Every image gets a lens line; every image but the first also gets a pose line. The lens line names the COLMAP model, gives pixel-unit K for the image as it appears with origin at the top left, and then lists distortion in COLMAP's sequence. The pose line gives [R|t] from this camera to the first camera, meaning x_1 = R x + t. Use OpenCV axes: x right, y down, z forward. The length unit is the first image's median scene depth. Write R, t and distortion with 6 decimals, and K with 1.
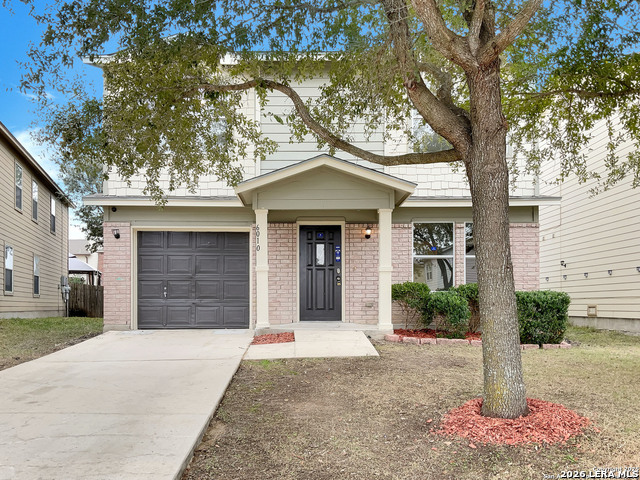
lens RADIAL K [[543.0, 0, 317.4], [0, 543.0, 240.0], [0, 0, 1]] dist [0.050175, -0.066584]
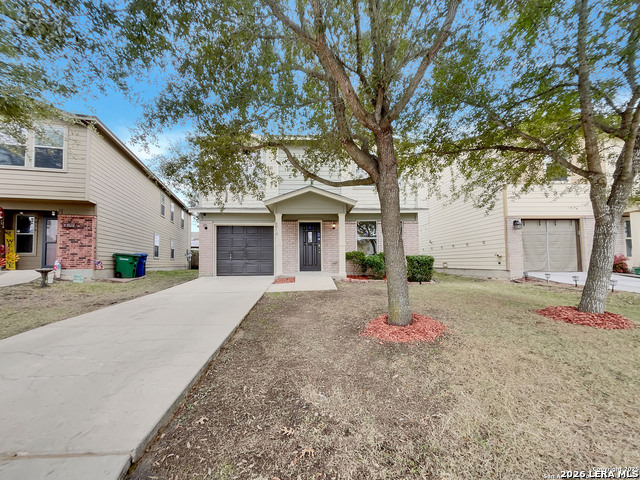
lens RADIAL K [[258.3, 0, 322.6], [0, 258.3, 217.0], [0, 0, 1]] dist [0.004356, 0.000493]
pose [[0.999636, -0.000801, 0.026965, 0.042746], [0.002347, 0.998353, -0.057327, 0.011709], [-0.026874, 0.057370, 0.997991, 0.090455]]
